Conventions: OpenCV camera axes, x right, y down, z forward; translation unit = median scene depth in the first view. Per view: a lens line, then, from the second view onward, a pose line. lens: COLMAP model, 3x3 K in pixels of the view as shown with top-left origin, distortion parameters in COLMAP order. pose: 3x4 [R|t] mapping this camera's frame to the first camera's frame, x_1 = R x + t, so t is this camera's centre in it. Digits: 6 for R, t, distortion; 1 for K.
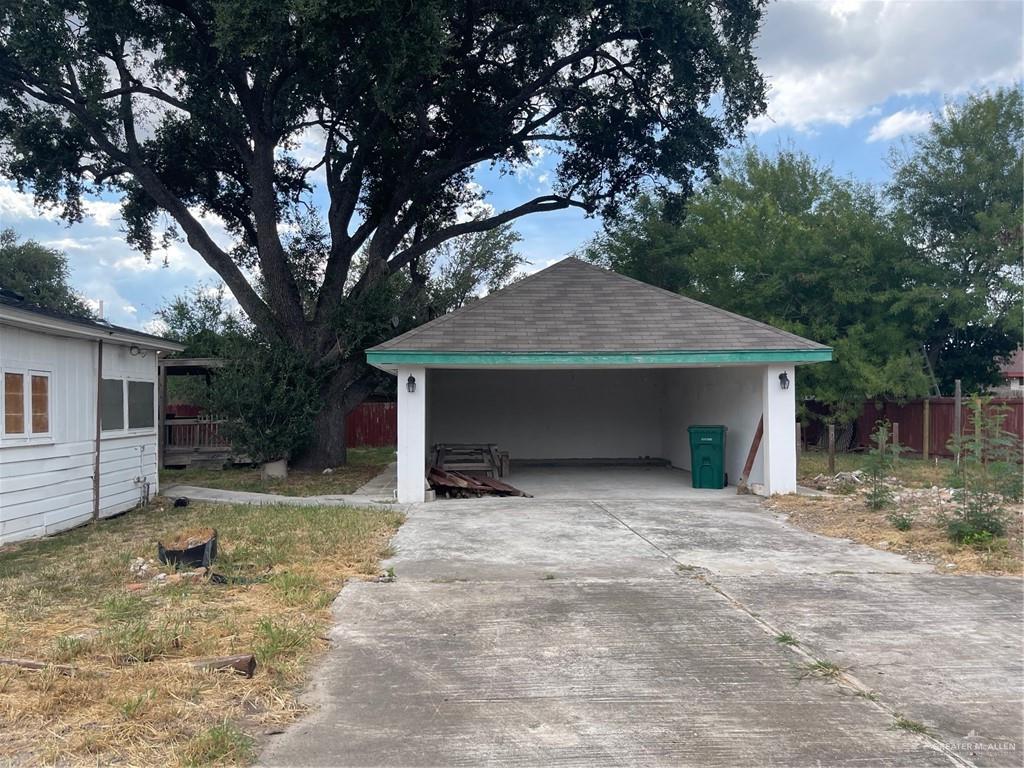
lens RADIAL K [[770.0, 0, 505.1], [0, 770.0, 385.5], [0, 0, 1]] dist [0.066717, -0.086797]
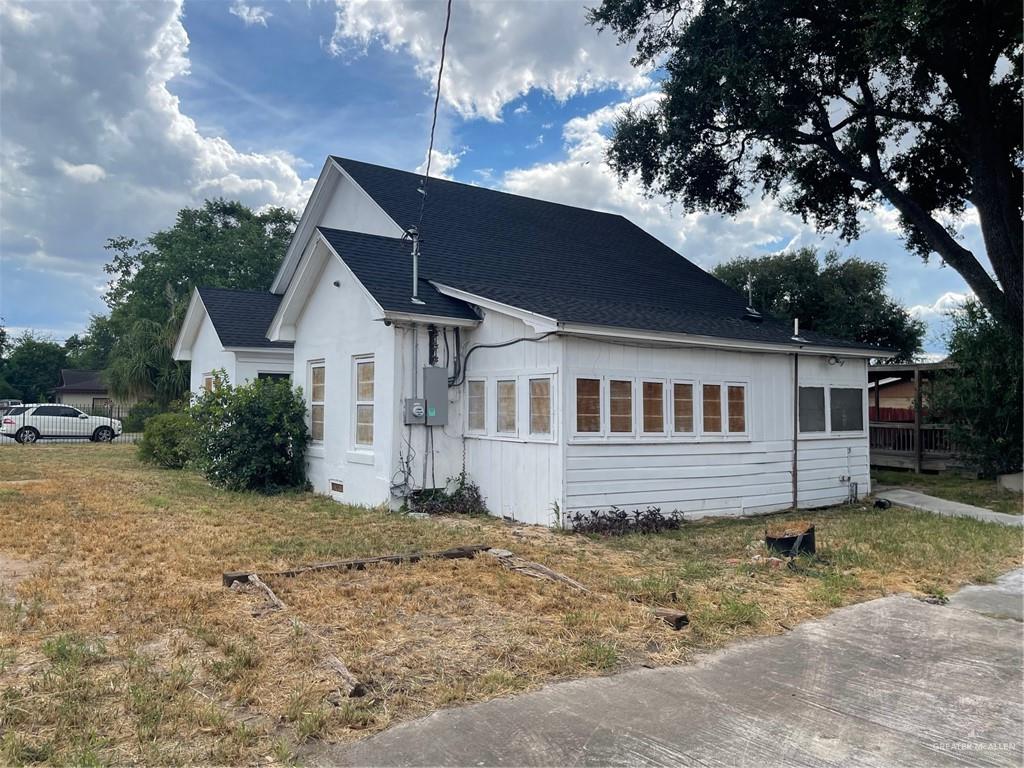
lens RADIAL K [[768.9, 0, 514.5], [0, 768.9, 383.6], [0, 0, 1]] dist [0.063353, -0.089816]
pose [[0.538463, -0.017501, -0.842467, 0.203173], [0.014358, 0.999830, -0.011593, -0.005589], [0.842527, -0.005854, 0.538623, 0.032690]]
